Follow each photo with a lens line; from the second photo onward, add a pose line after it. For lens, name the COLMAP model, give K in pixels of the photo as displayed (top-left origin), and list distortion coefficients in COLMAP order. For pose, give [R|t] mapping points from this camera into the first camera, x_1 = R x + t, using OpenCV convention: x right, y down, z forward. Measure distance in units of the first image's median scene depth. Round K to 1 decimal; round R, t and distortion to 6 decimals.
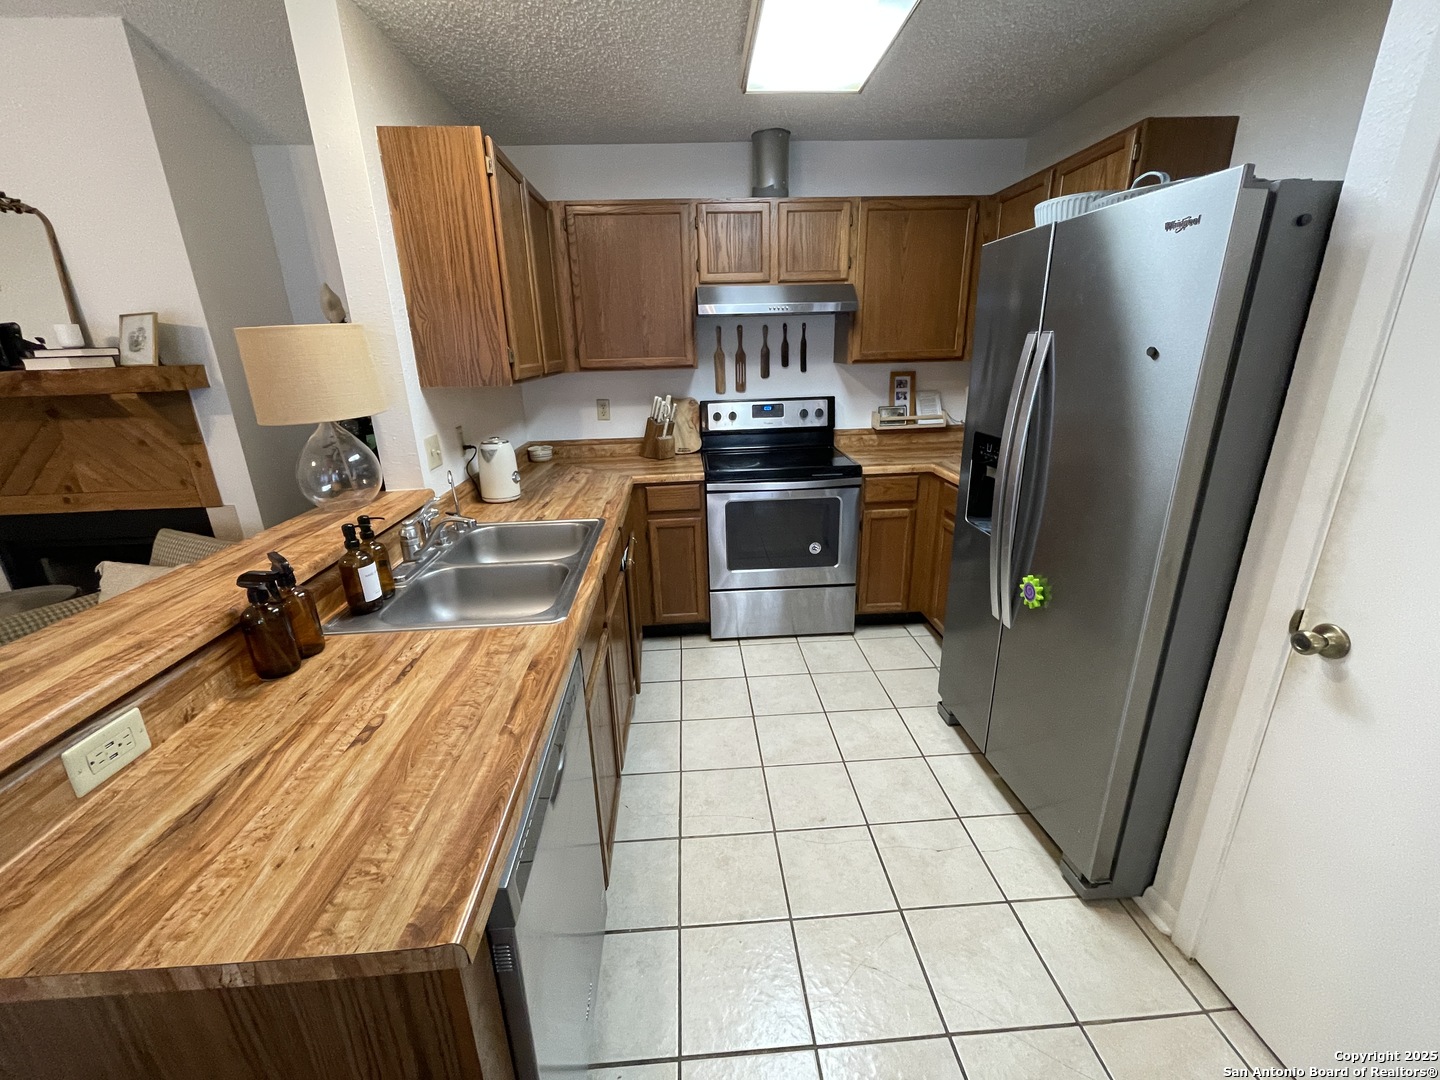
lens RADIAL K [[587.5, 0, 720.0], [0, 587.5, 540.0], [0, 0, 1]] dist [-0.001691, -0.000108]
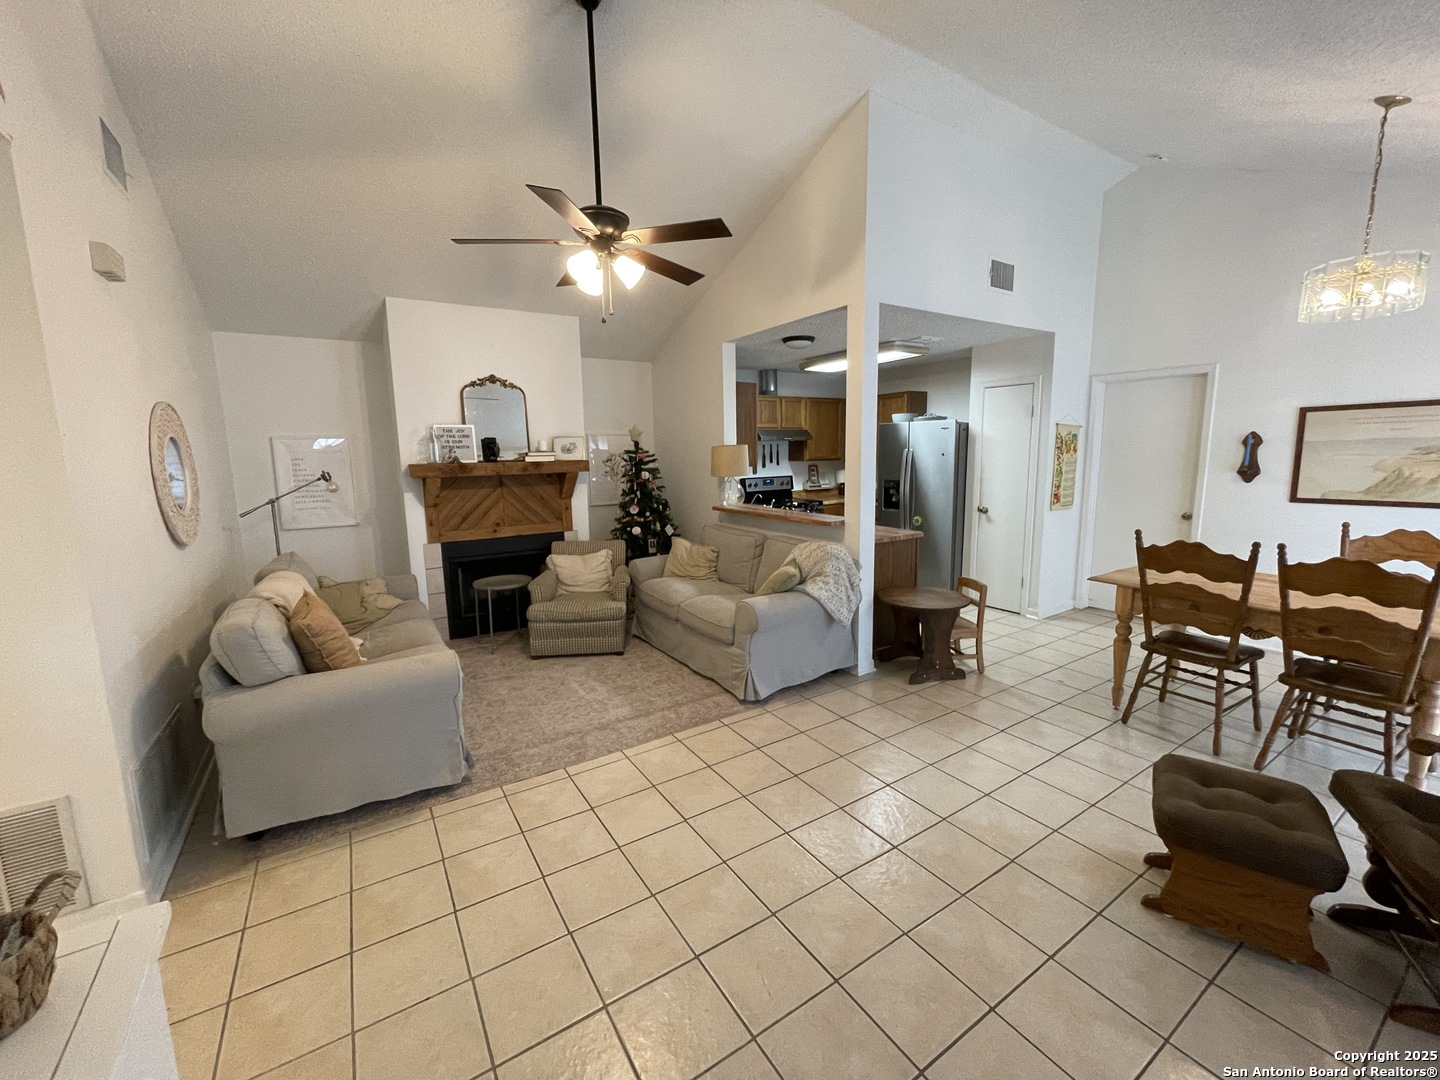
lens RADIAL K [[582.1, 0, 721.4], [0, 582.1, 534.9], [0, 0, 1]] dist [-0.000364, -0.000152]
pose [[0.873253, -0.061338, 0.483391, -1.132664], [0.152176, 0.976755, -0.150968, 0.270854], [-0.462895, 0.205394, 0.862289, -0.744487]]
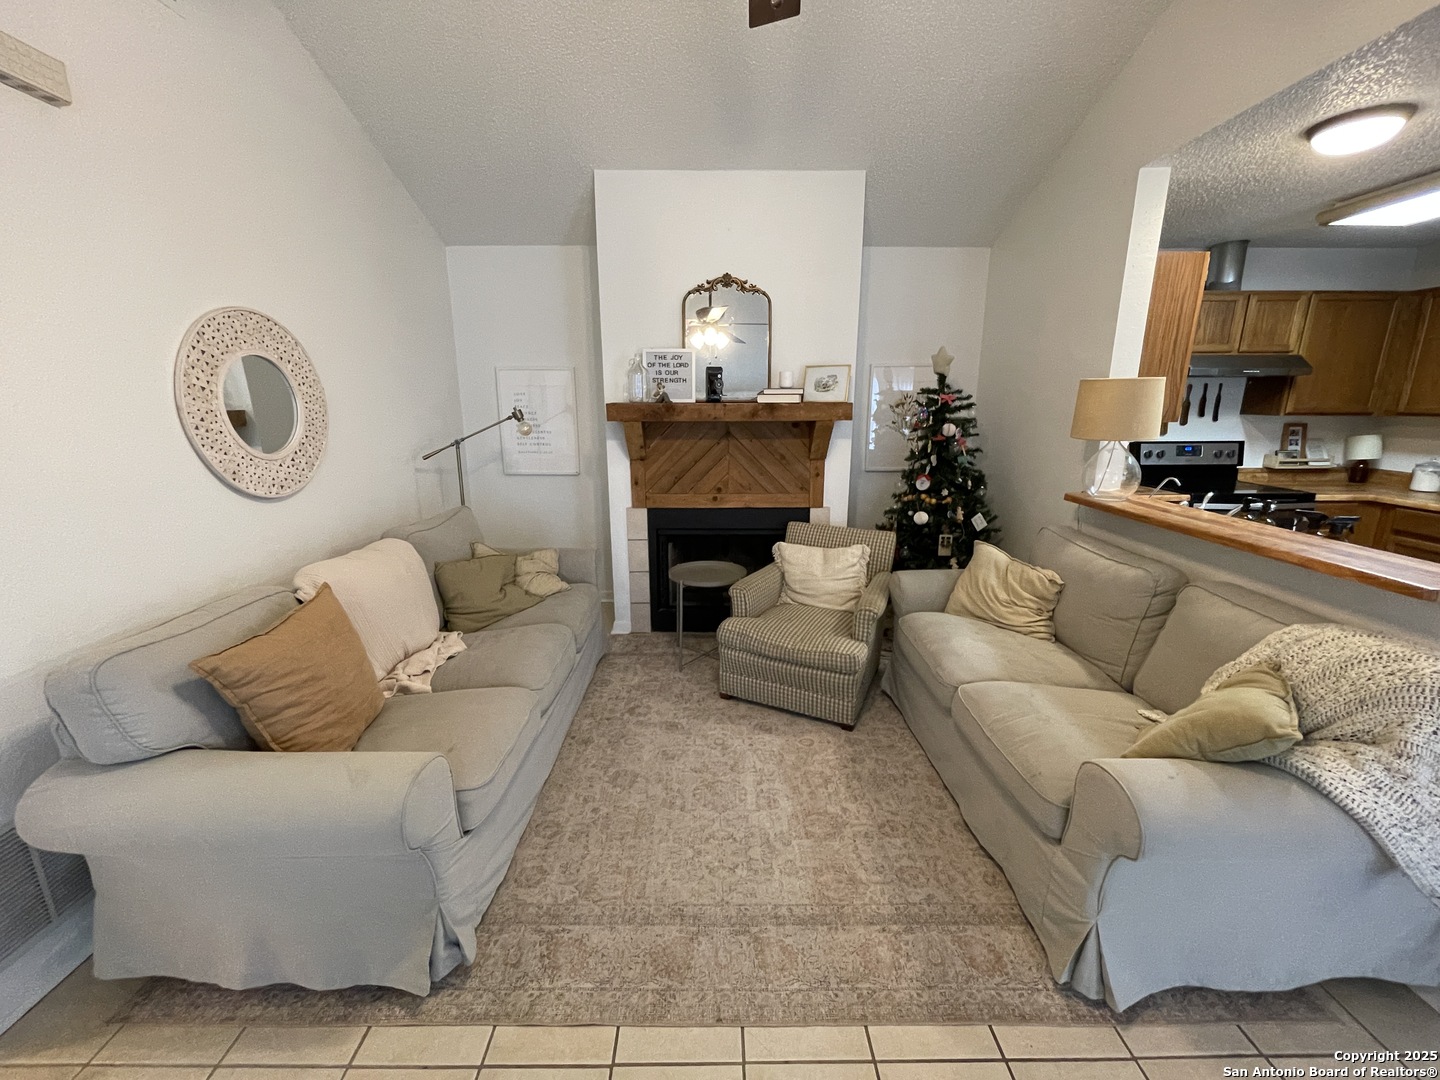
lens RADIAL K [[582.1, 0, 721.4], [0, 582.1, 534.9], [0, 0, 1]] dist [-0.000364, -0.000152]
pose [[0.998105, 0.035665, -0.050152, -0.845809], [-0.040421, 0.994437, -0.097271, 0.118076], [0.046404, 0.099114, 0.993994, -0.257253]]
